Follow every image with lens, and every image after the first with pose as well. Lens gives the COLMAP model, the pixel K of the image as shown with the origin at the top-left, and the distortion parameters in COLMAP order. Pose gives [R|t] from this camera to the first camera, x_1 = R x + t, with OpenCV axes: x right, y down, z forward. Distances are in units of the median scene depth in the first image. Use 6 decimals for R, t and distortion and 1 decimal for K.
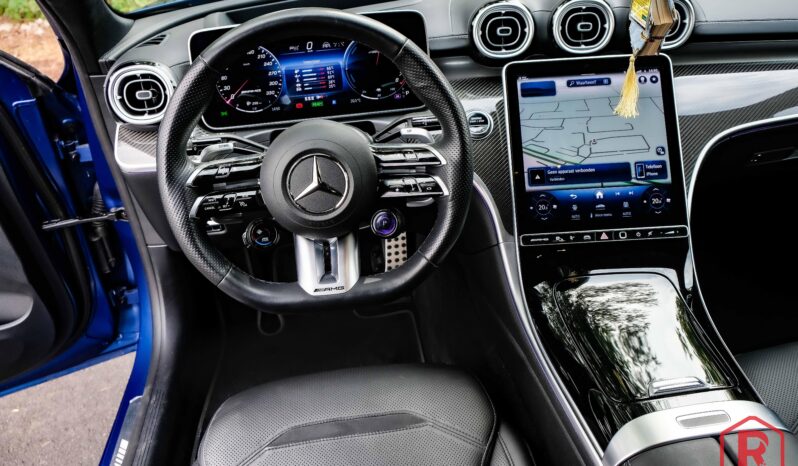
lens RADIAL K [[617.6, 0, 399.0], [0, 617.6, 233.0], [0, 0, 1]] dist [-0.006661, 0.001147]
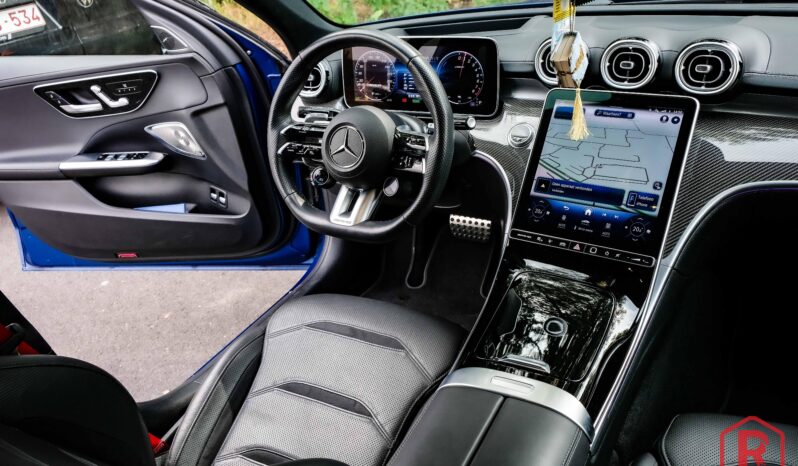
lens RADIAL K [[657.2, 0, 399.0], [0, 657.2, 233.0], [0, 0, 1]] dist [0.007659, 0.005542]
pose [[0.804076, 0.243885, -0.542201, 0.702714], [-0.263691, 0.963674, 0.042416, 0.015166], [0.532849, 0.108868, 0.839178, -0.183366]]
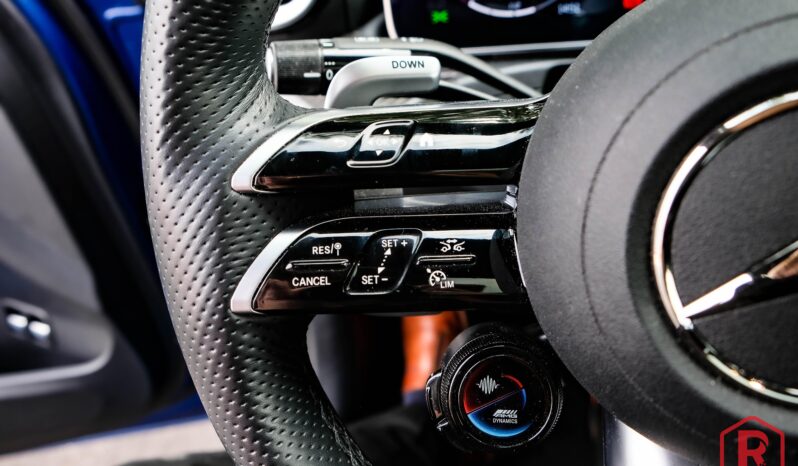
lens RADIAL K [[617.6, 0, 399.0], [0, 617.6, 233.0], [0, 0, 1]] dist [-0.006661, 0.001147]
pose [[0.925339, 0.125784, -0.357667, -0.148249], [-0.122793, 0.991943, 0.031161, -0.059452], [0.358705, 0.015084, 0.933329, 0.626186]]
